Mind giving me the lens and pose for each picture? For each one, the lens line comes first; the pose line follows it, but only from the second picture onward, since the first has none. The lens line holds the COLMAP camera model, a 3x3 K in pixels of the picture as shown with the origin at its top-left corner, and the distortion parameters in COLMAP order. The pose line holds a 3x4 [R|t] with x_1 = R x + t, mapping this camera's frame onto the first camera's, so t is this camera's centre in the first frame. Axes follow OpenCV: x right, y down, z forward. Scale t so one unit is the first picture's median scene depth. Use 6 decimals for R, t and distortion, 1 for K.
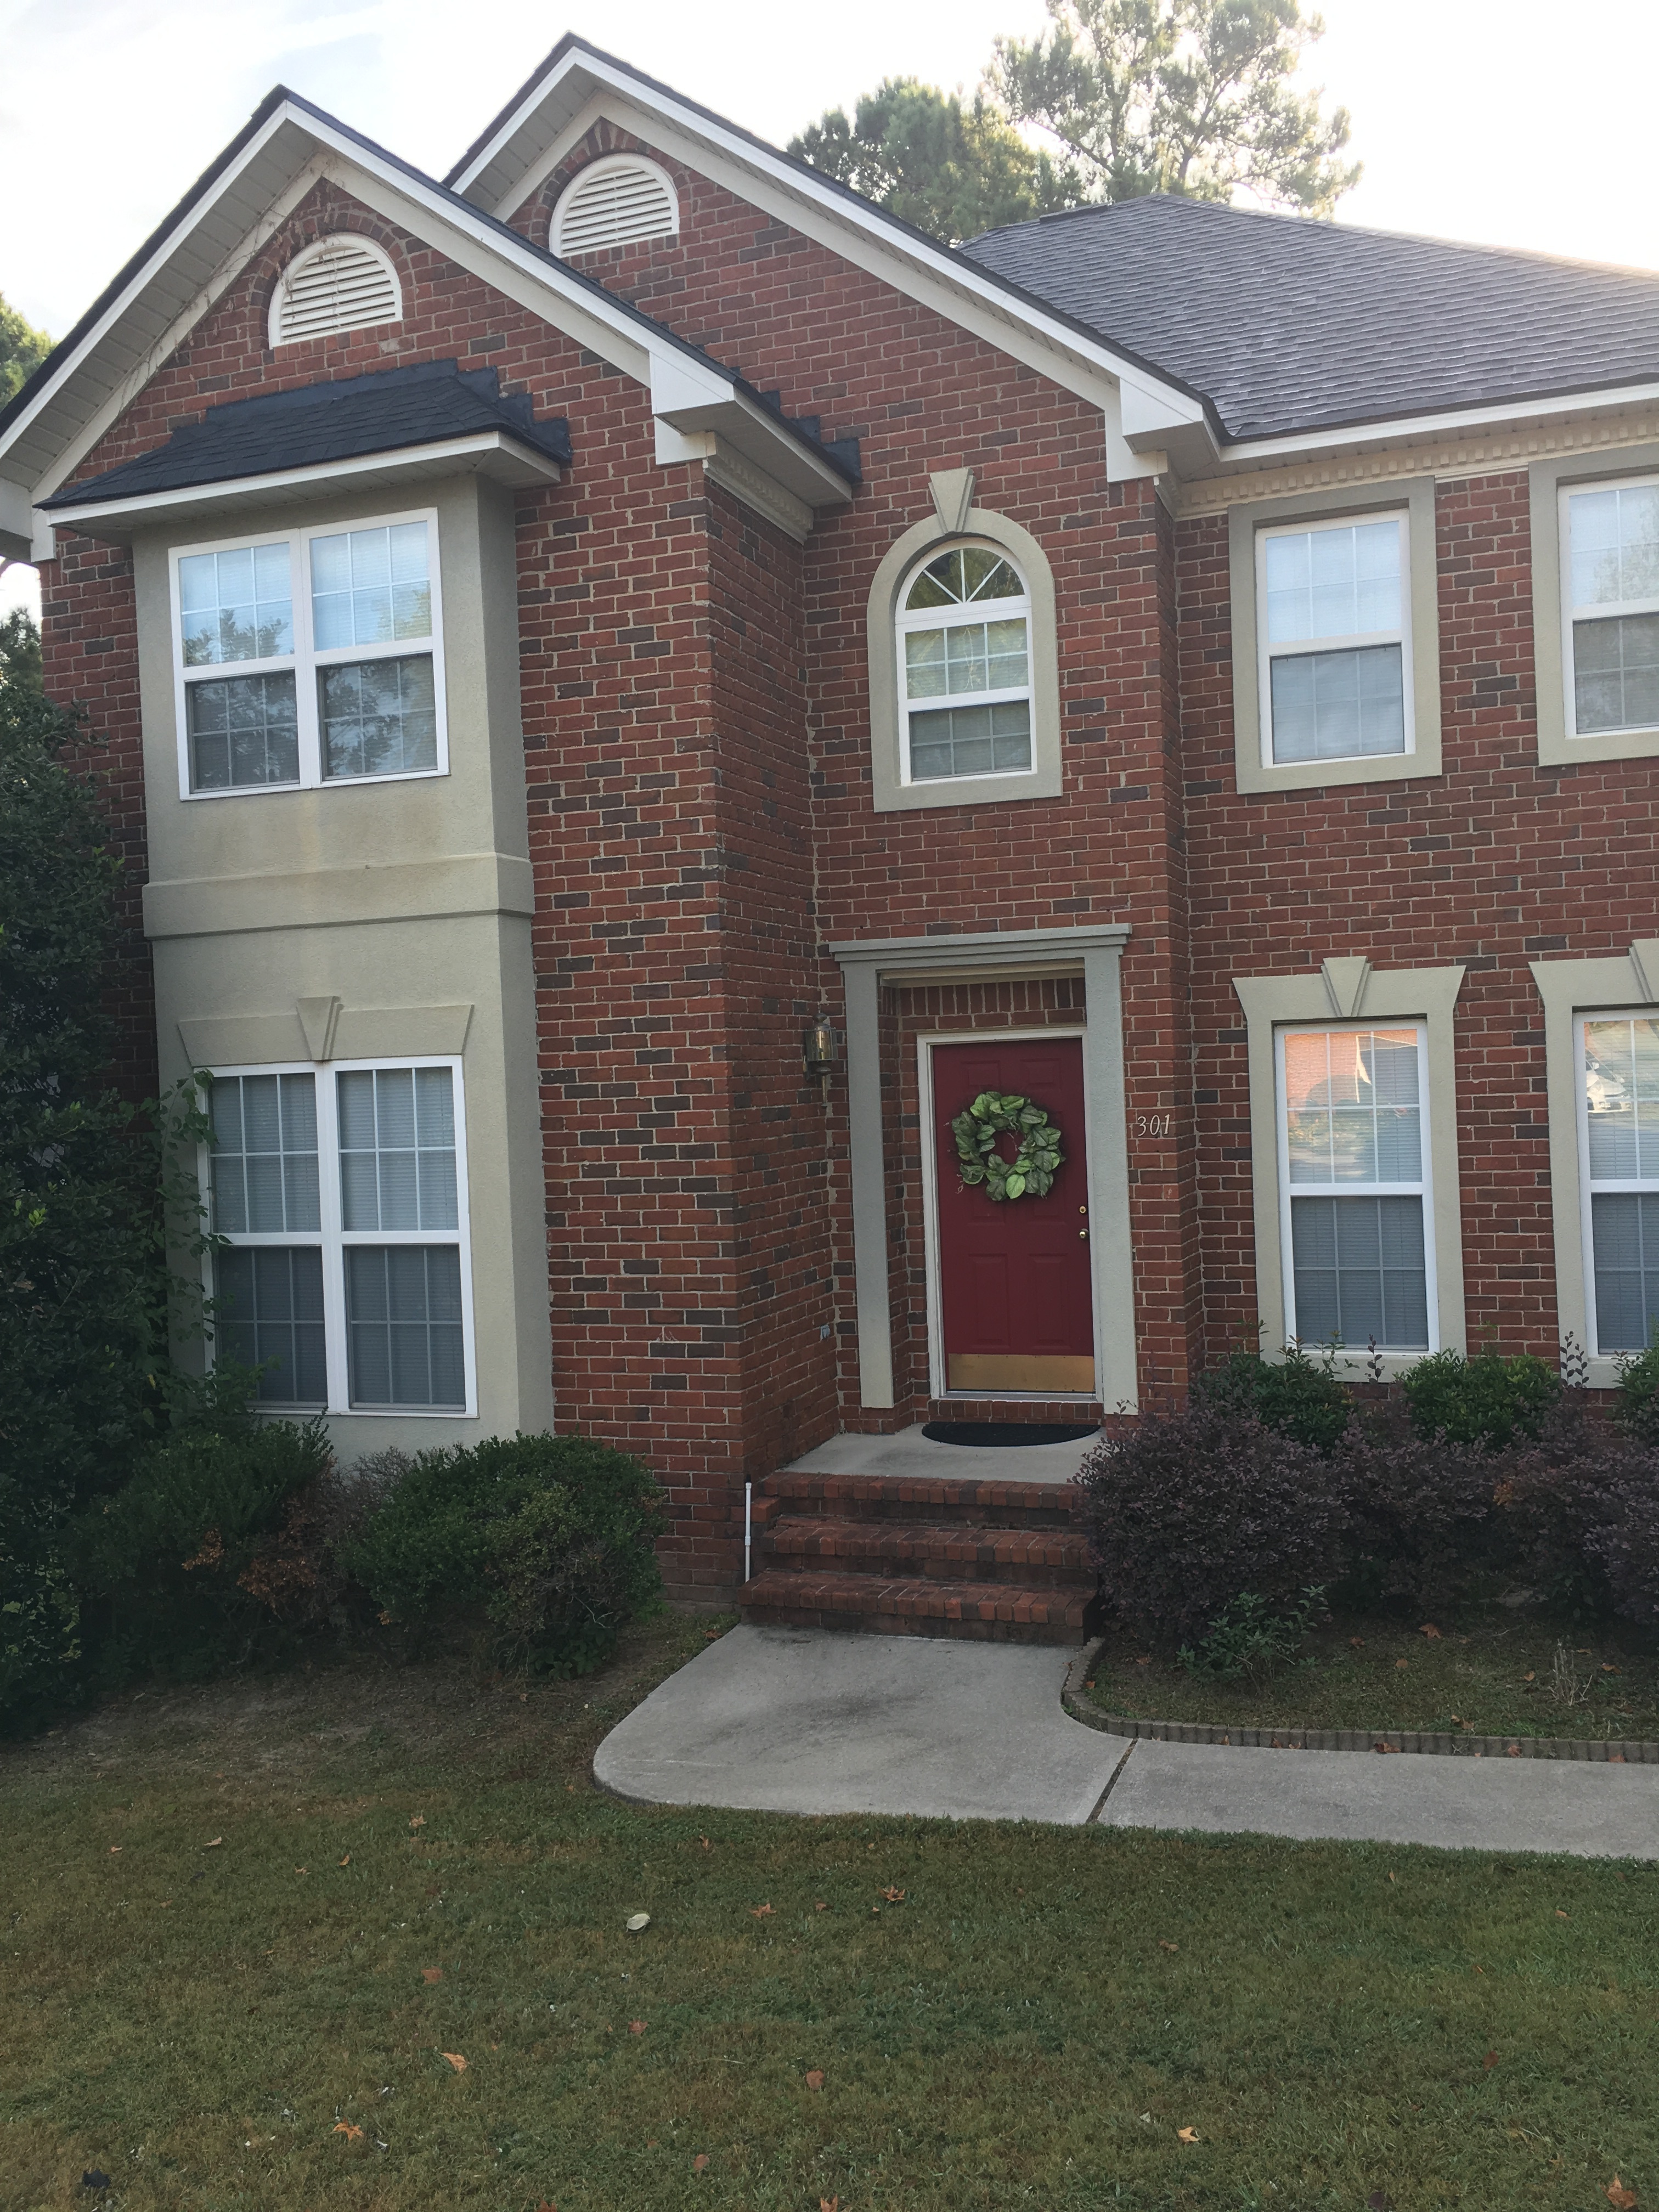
lens RADIAL K [[1865.8, 0, 819.9], [0, 1865.8, 1106.5], [0, 0, 1]] dist [0.067886, -0.065968]
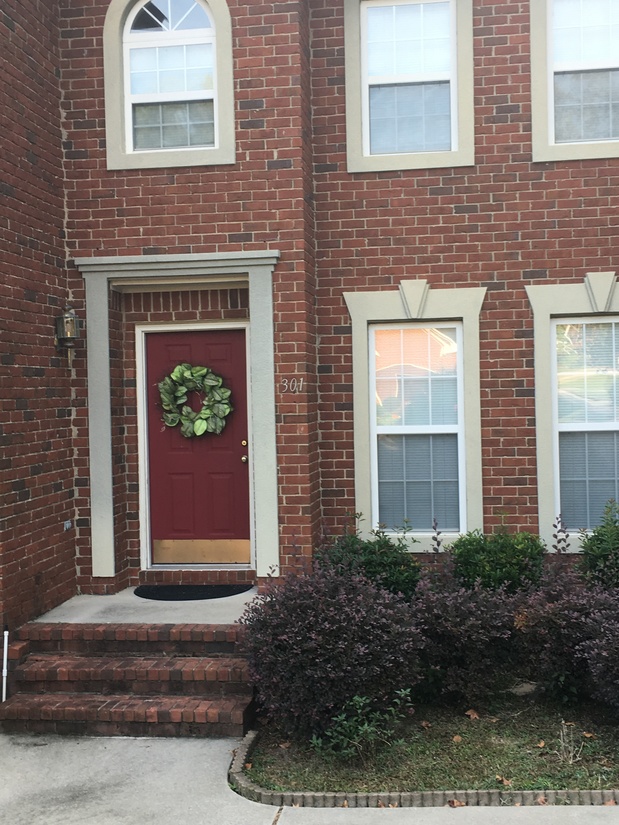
lens RADIAL K [[1022.1, 0, 311.6], [0, 1022.1, 410.9], [0, 0, 1]] dist [0.055833, 0.000000]
pose [[0.976472, 0.015738, 0.215068, 0.016246], [-0.014231, 0.999862, -0.008556, 0.038226], [-0.215173, 0.005295, 0.976562, 0.190557]]
